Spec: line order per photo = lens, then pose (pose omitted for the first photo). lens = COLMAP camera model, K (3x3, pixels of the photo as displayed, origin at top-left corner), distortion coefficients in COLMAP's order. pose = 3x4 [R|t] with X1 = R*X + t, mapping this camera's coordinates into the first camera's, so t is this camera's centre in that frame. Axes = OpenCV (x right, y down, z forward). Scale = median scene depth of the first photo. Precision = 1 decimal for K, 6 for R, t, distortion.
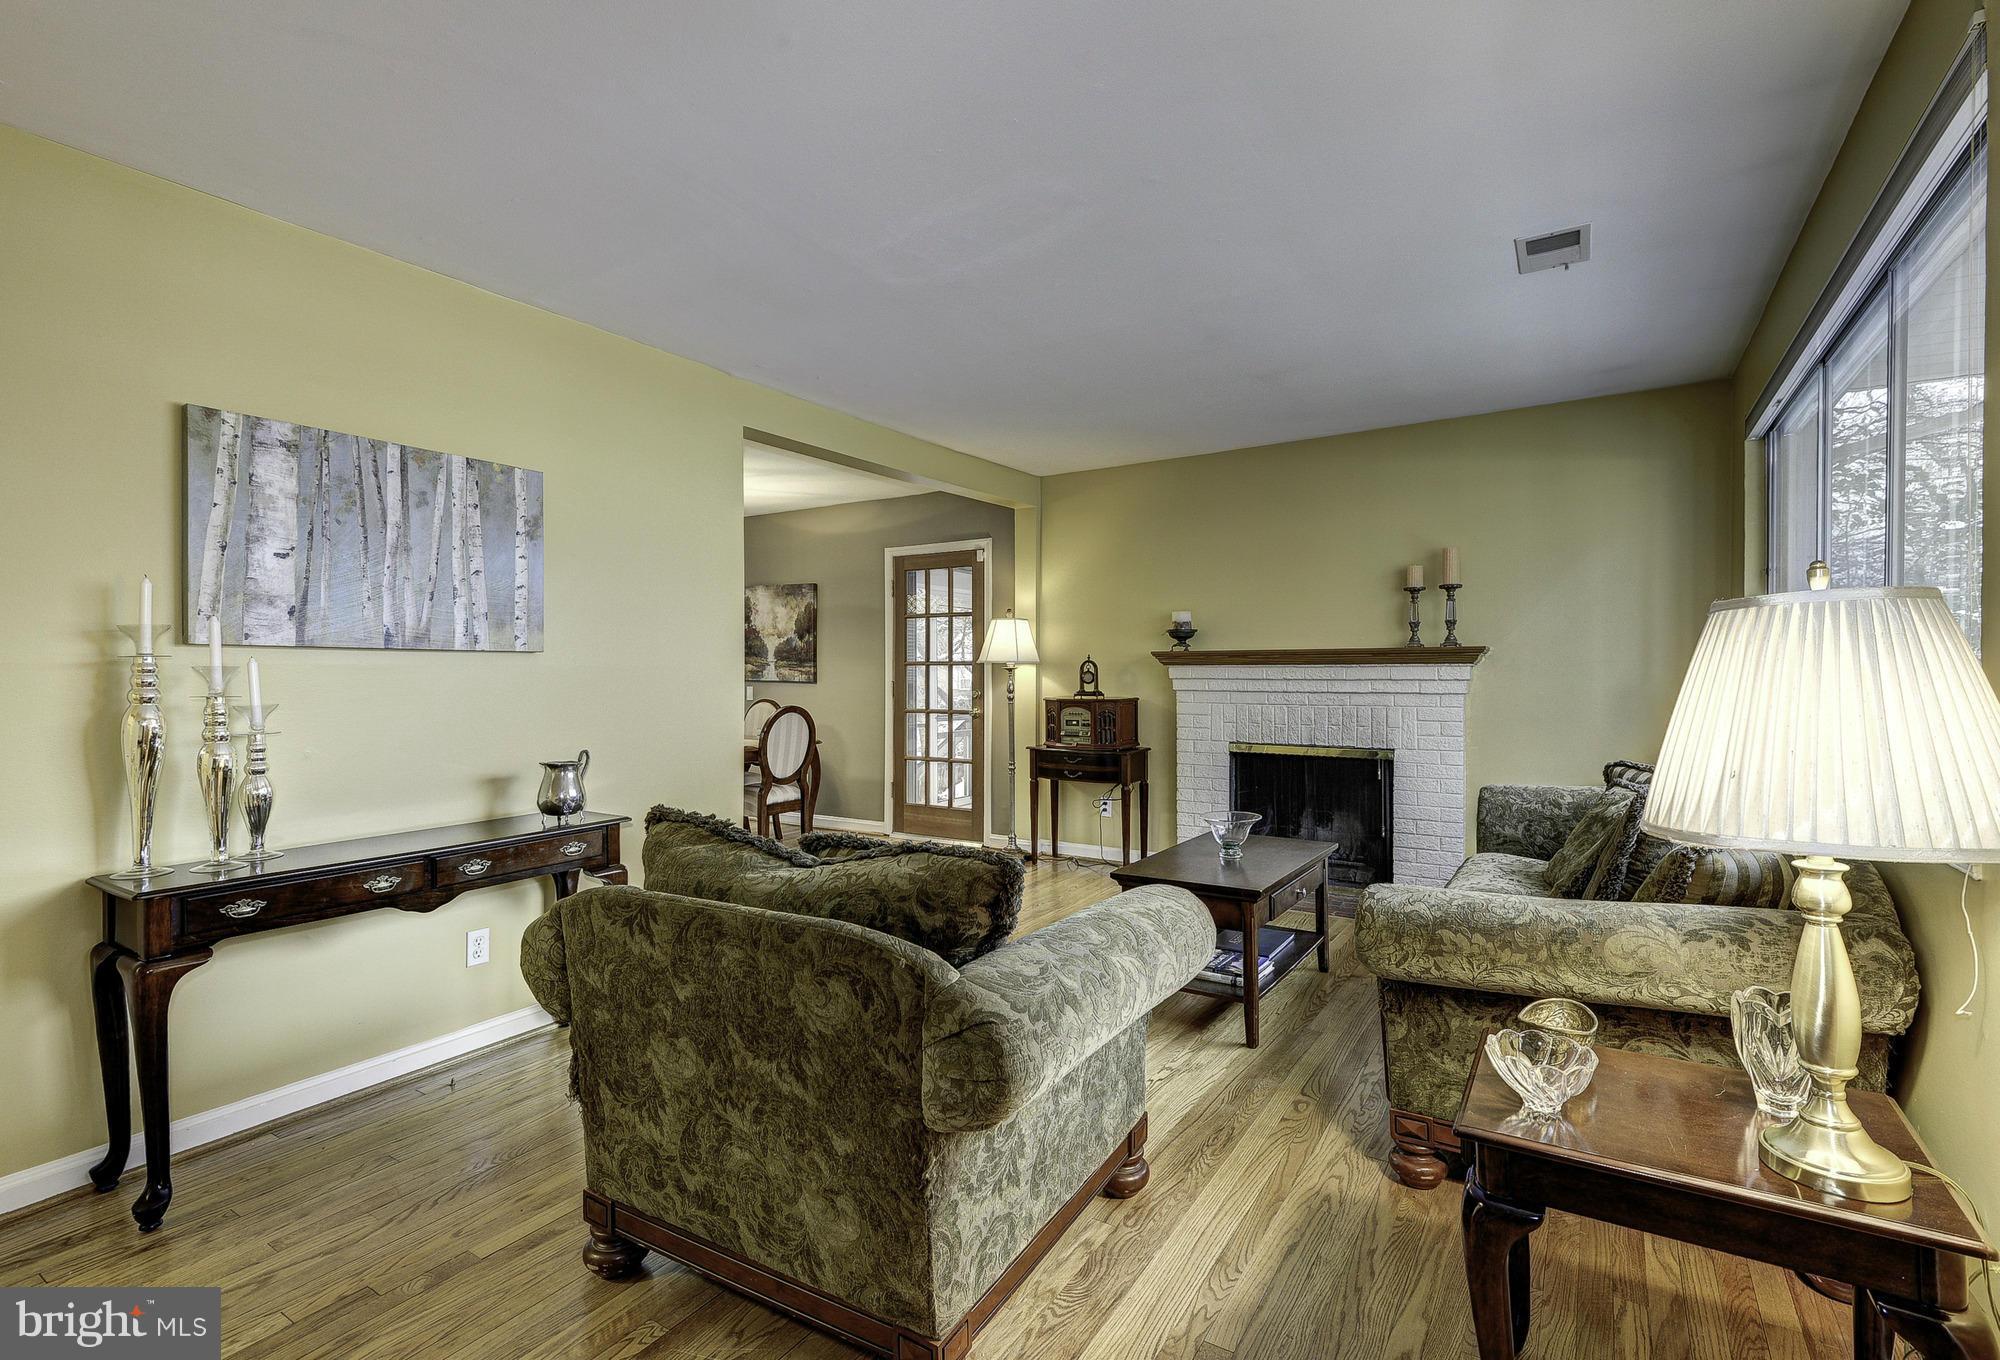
lens RADIAL K [[885.1, 0, 1002.9], [0, 885.1, 675.4], [0, 0, 1]] dist [0.015644, 0.000152]
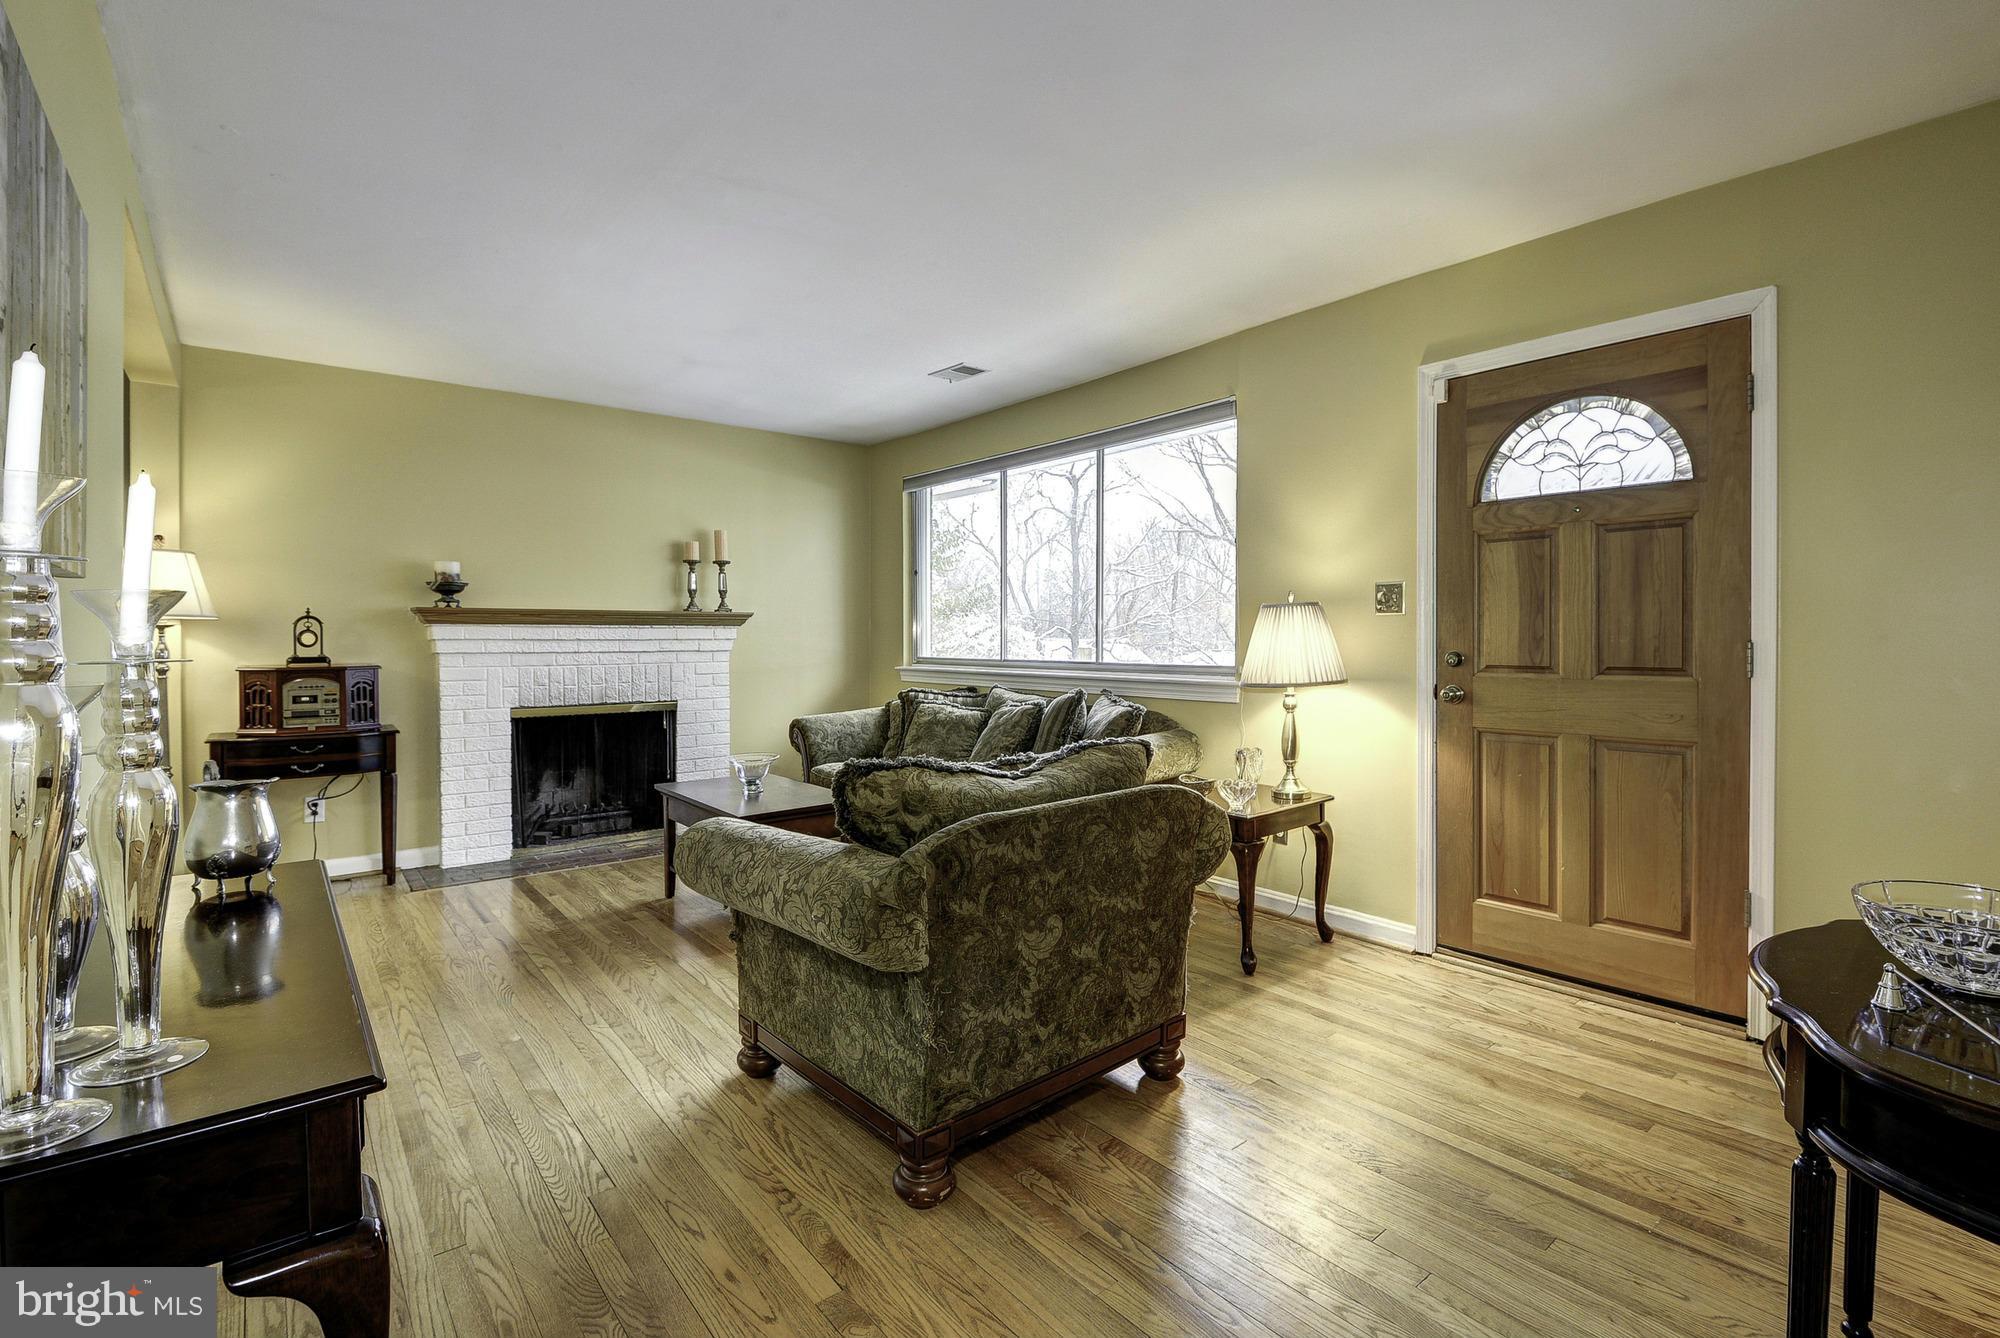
lens RADIAL K [[926.3, 0, 1011.4], [0, 926.3, 657.8], [0, 0, 1]] dist [0.001290, -0.009826]
pose [[0.302904, -0.019151, 0.952829, -0.420009], [0.005971, 0.999817, 0.018197, 0.006943], [-0.953002, 0.000177, 0.302963, 0.174644]]
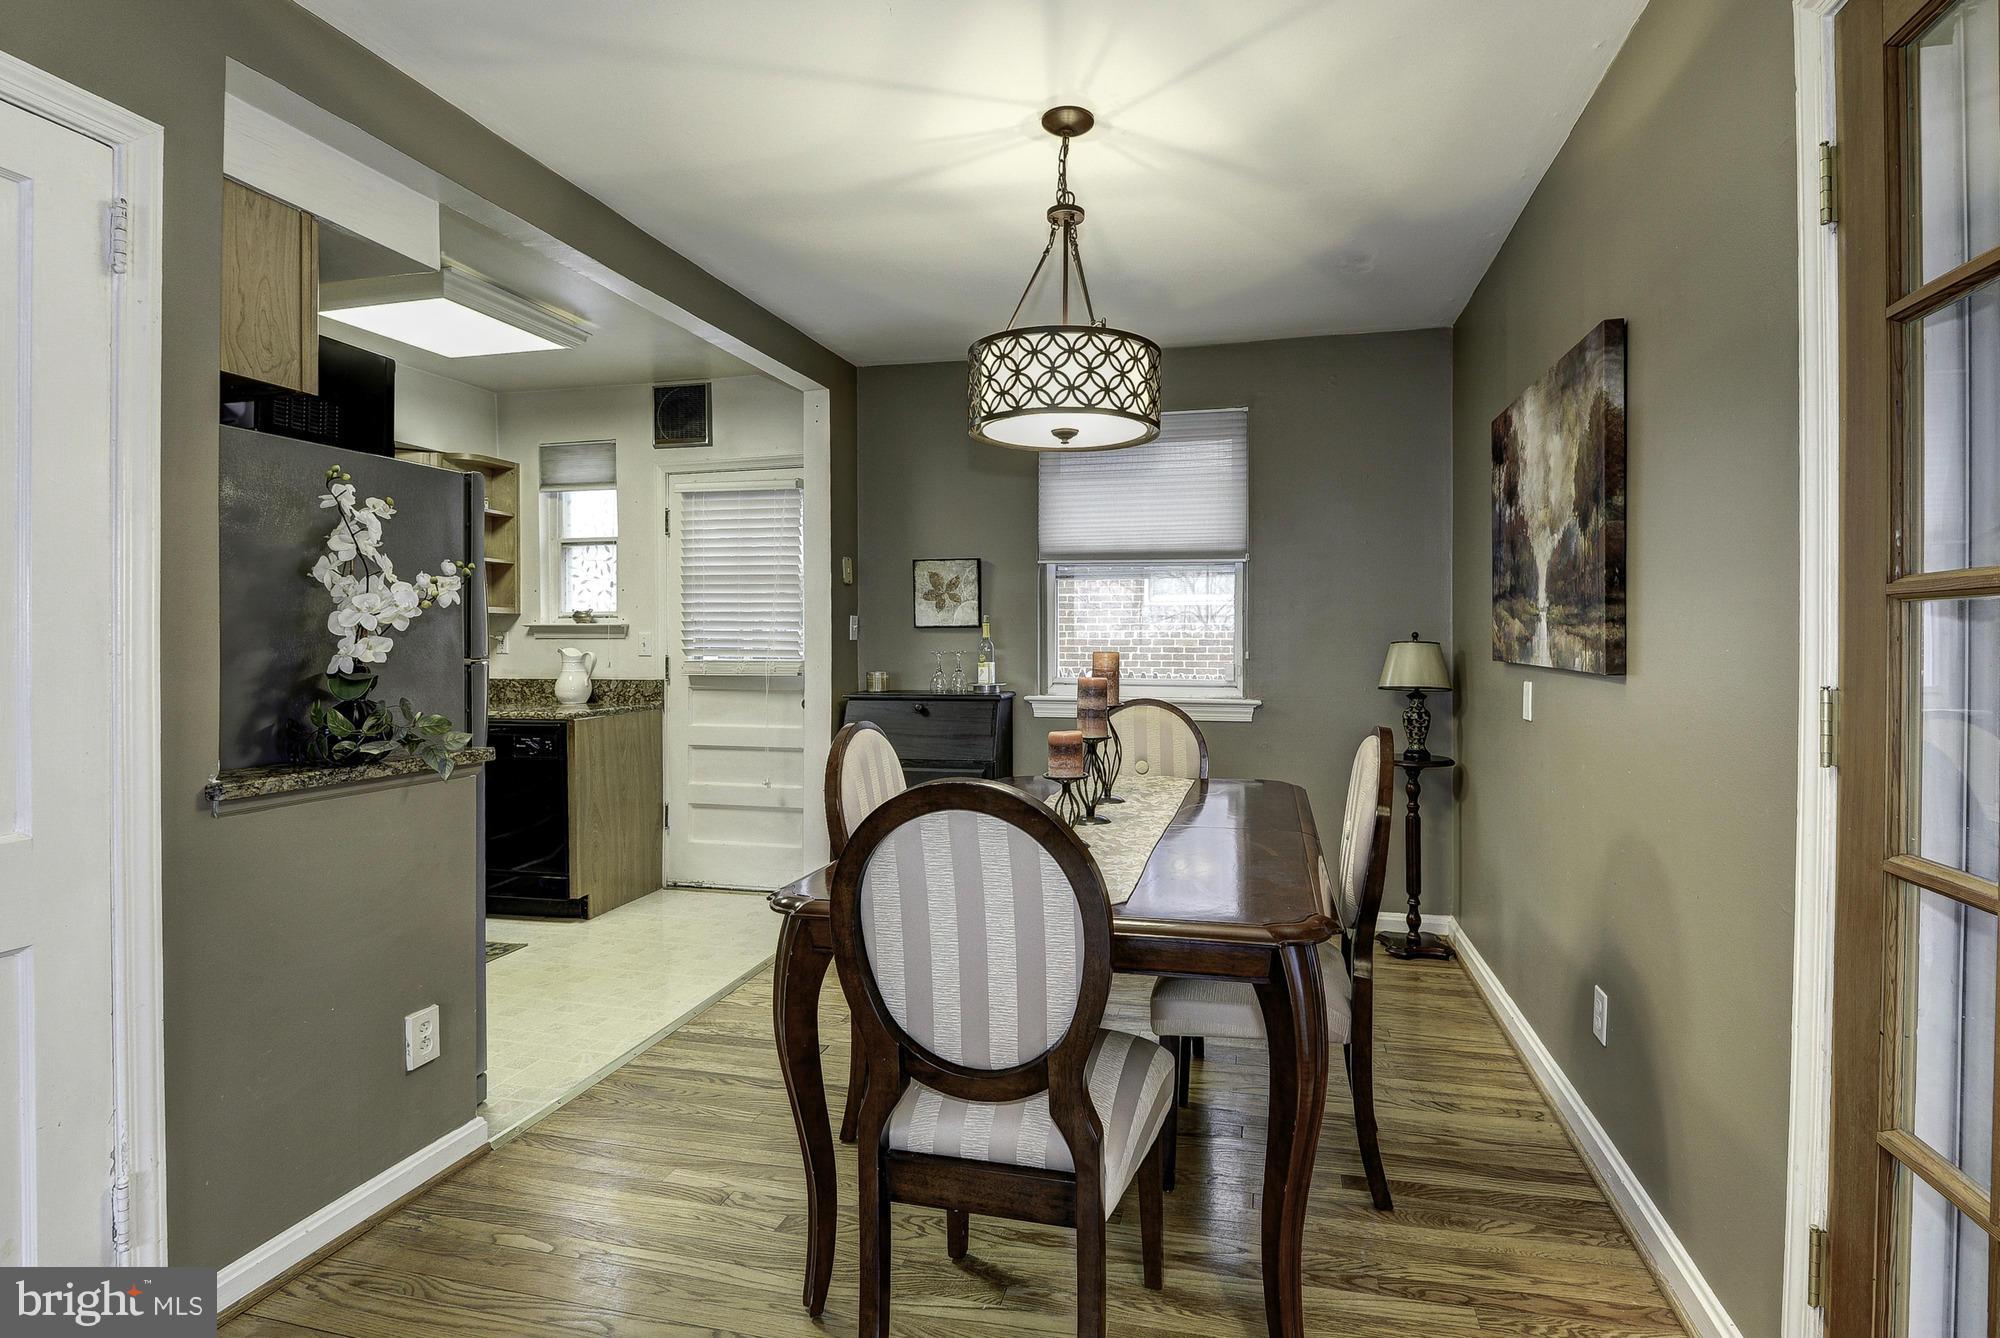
lens RADIAL K [[926.3, 0, 1045.5], [0, 926.3, 647.1], [0, 0, 1]] dist [0.001290, -0.009826]
pose [[0.336421, 0.005787, -0.941694, -0.000505], [-0.006501, 0.999972, 0.003822, -0.001795], [0.941689, 0.004836, 0.336449, 0.832308]]
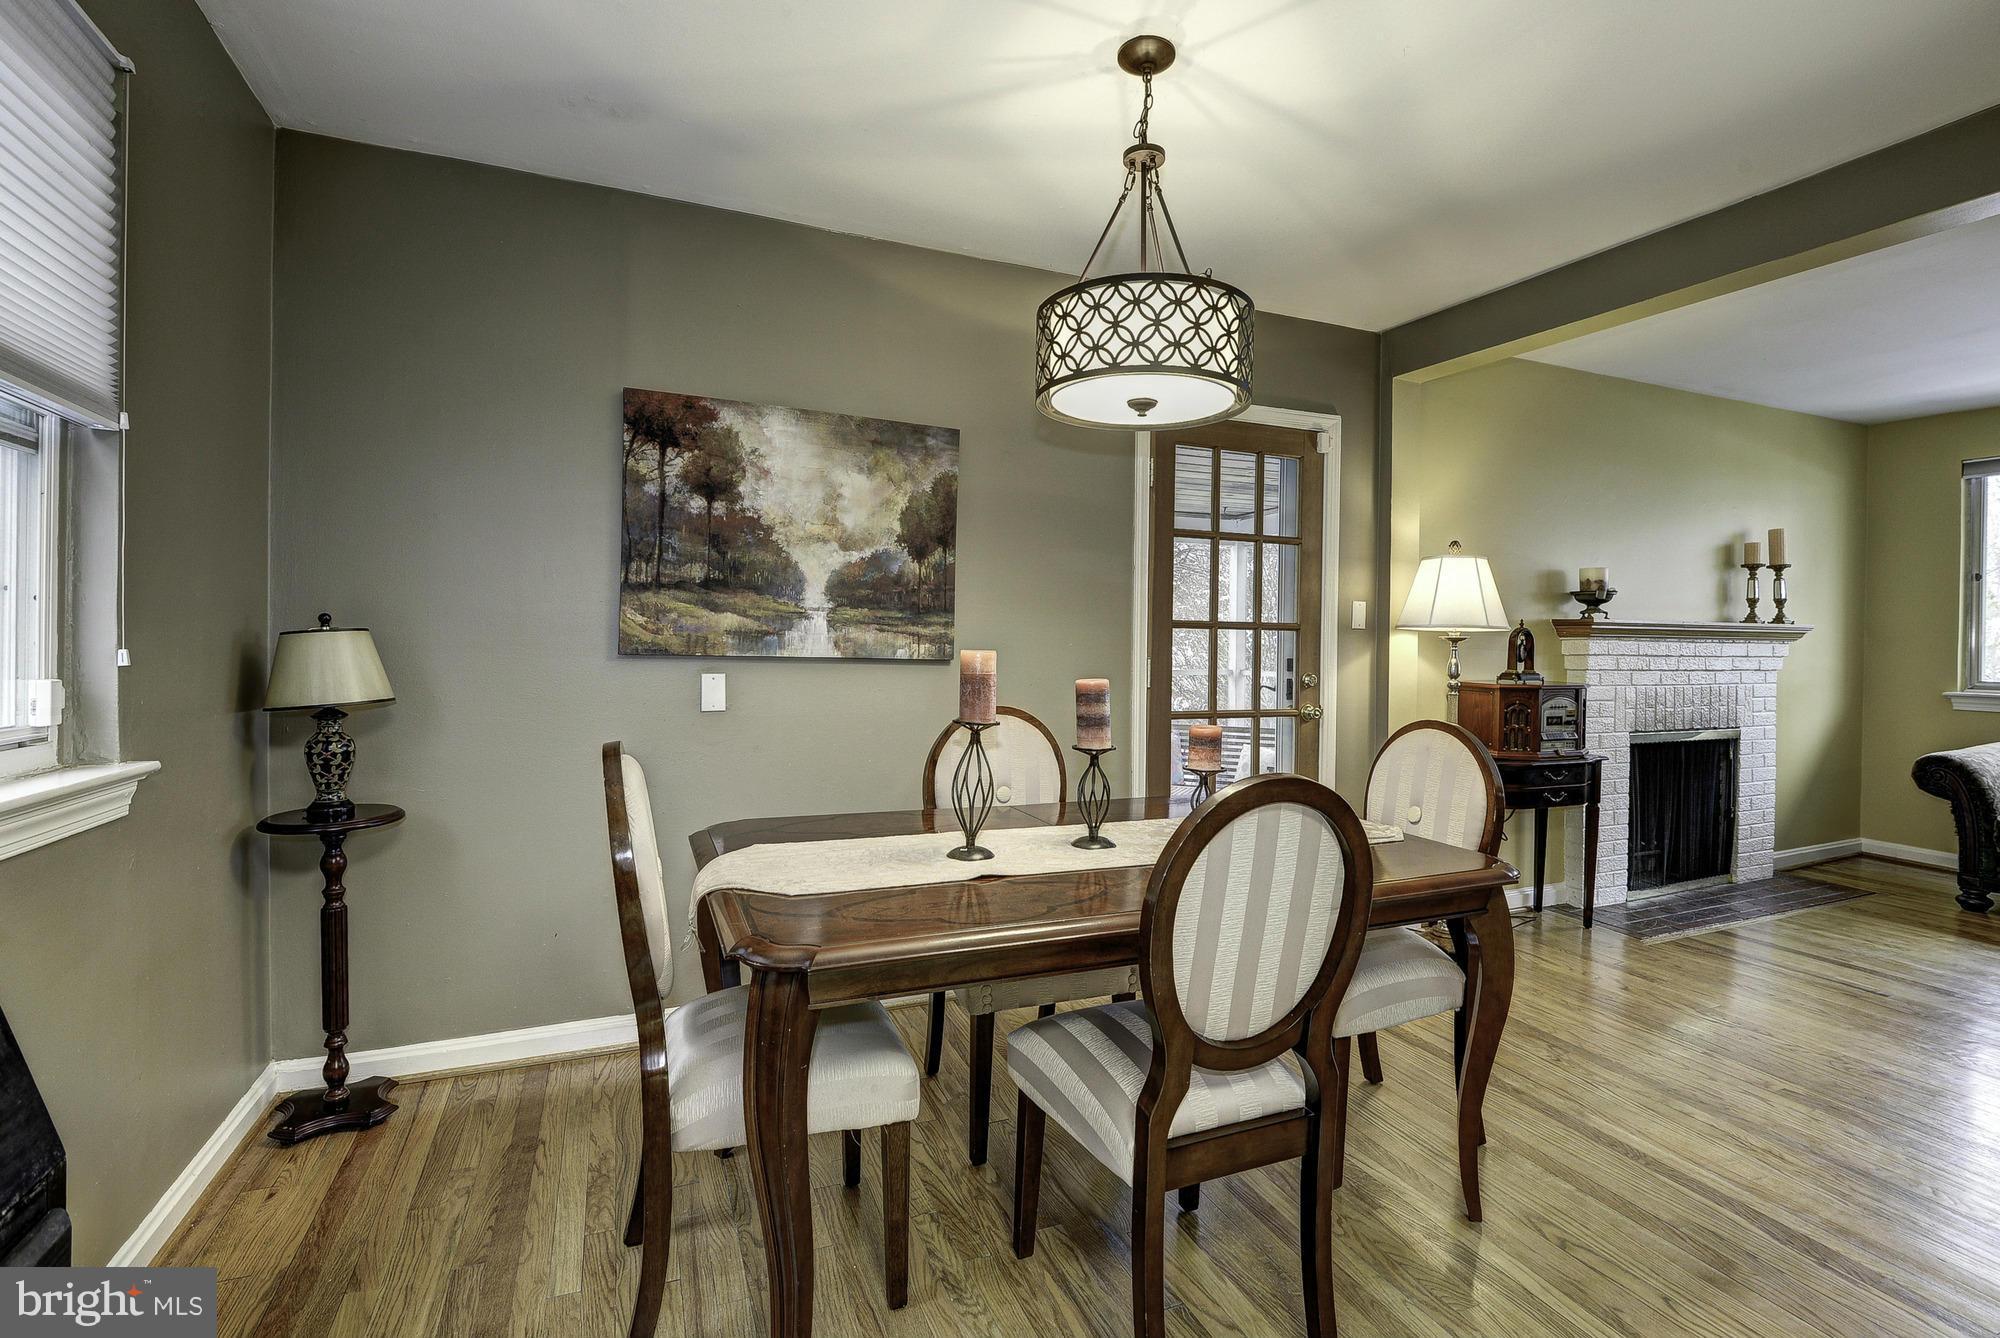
lens RADIAL K [[926.3, 0, 1005.7], [0, 926.3, 665.3], [0, 0, 1]] dist [0.001290, -0.009826]
pose [[0.563139, -0.012445, 0.826269, -0.643463], [-0.008303, 0.999751, 0.020716, 0.000114], [-0.826321, -0.018526, 0.562895, 0.821618]]
